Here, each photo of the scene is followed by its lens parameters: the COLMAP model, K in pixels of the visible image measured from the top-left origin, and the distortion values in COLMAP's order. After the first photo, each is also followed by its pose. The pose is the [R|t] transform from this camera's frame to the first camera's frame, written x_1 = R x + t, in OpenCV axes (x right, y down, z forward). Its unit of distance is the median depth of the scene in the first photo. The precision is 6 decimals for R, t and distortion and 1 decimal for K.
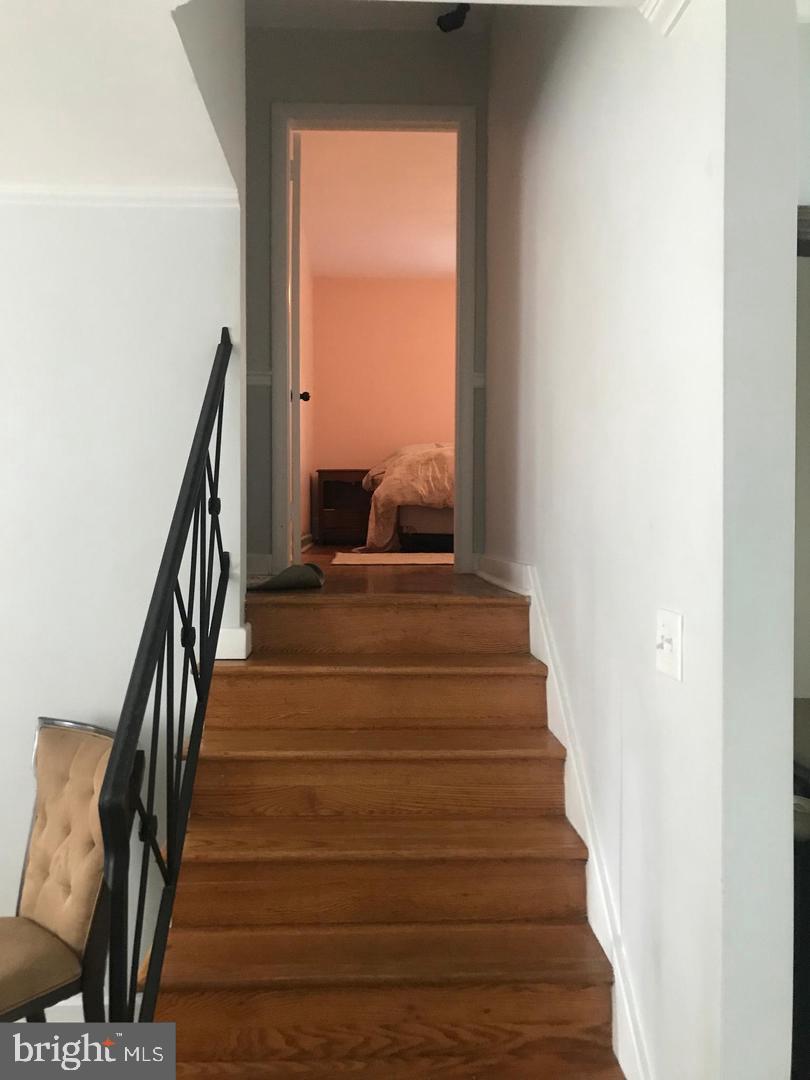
lens RADIAL K [[889.5, 0, 408.3], [0, 889.5, 517.6], [0, 0, 1]] dist [0.046686, -0.030198]
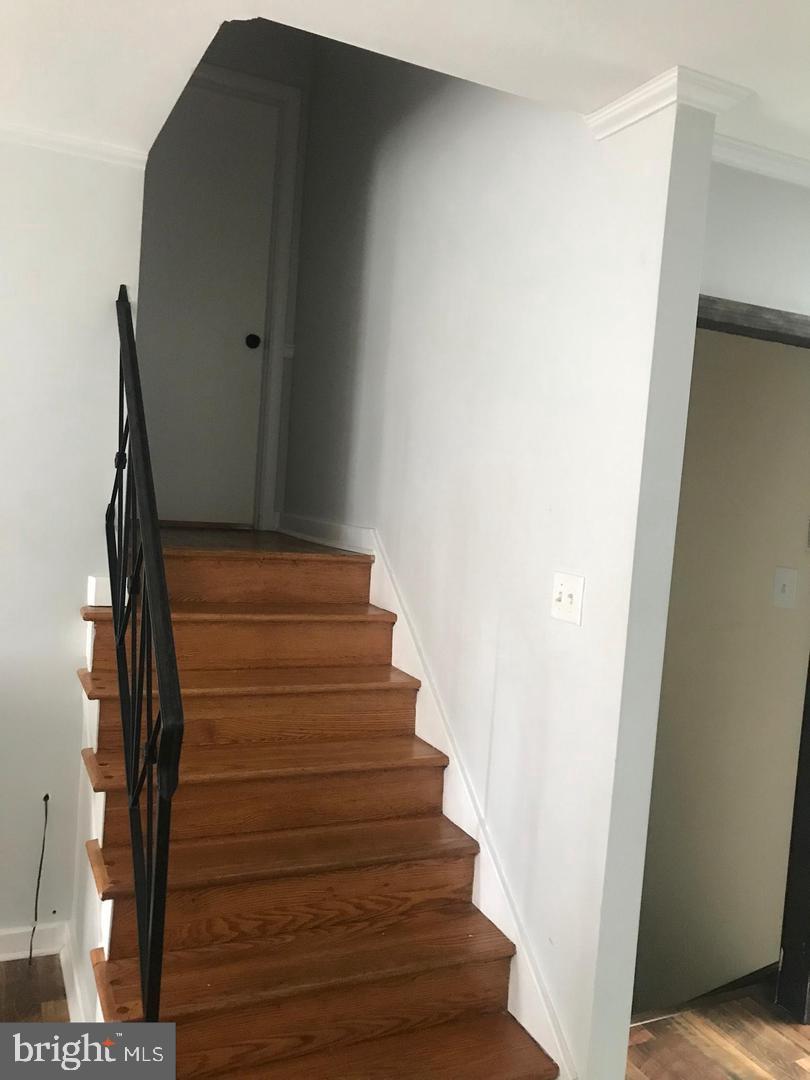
lens RADIAL K [[889.5, 0, 401.5], [0, 889.5, 539.0], [0, 0, 1]] dist [0.046686, -0.030198]
pose [[0.925969, 0.038257, 0.375655, -0.341286], [-0.067617, 0.995573, 0.065284, -0.014120], [-0.371495, -0.085852, 0.924457, -0.110173]]
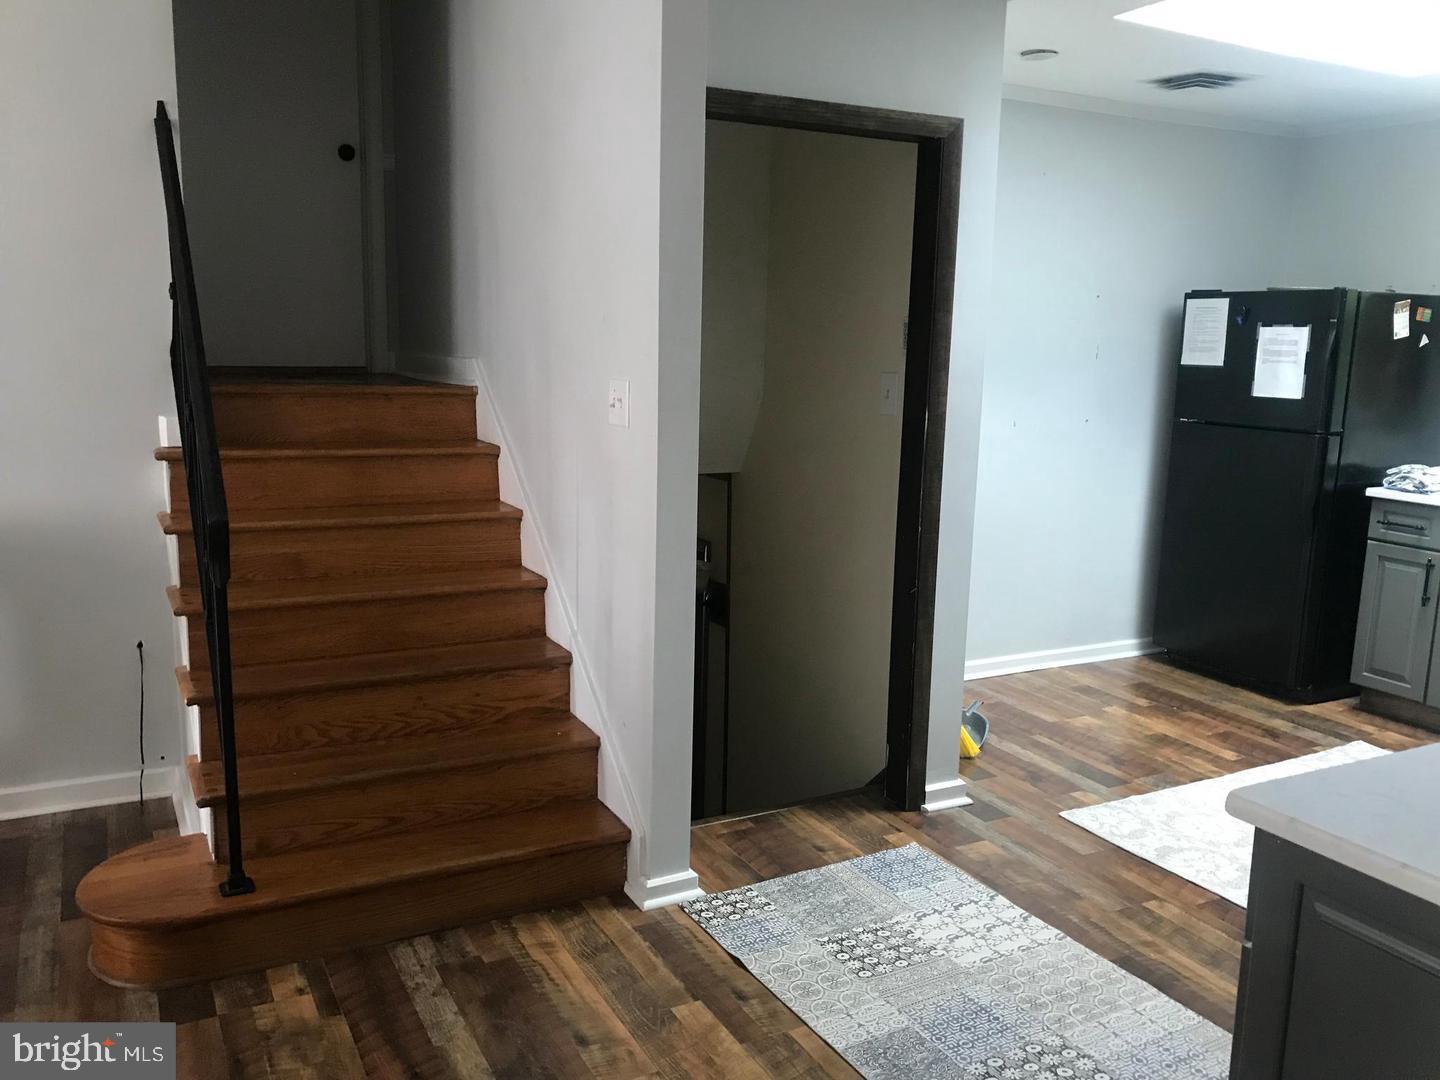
lens RADIAL K [[1186.0, 0, 714.4], [0, 1186.0, 542.1], [0, 0, 1]] dist [0.046686, -0.030198]
pose [[0.909810, -0.057551, 0.411015, -0.264988], [-0.017297, 0.984220, 0.176100, 0.019316], [-0.414664, -0.167327, 0.894458, -0.577673]]
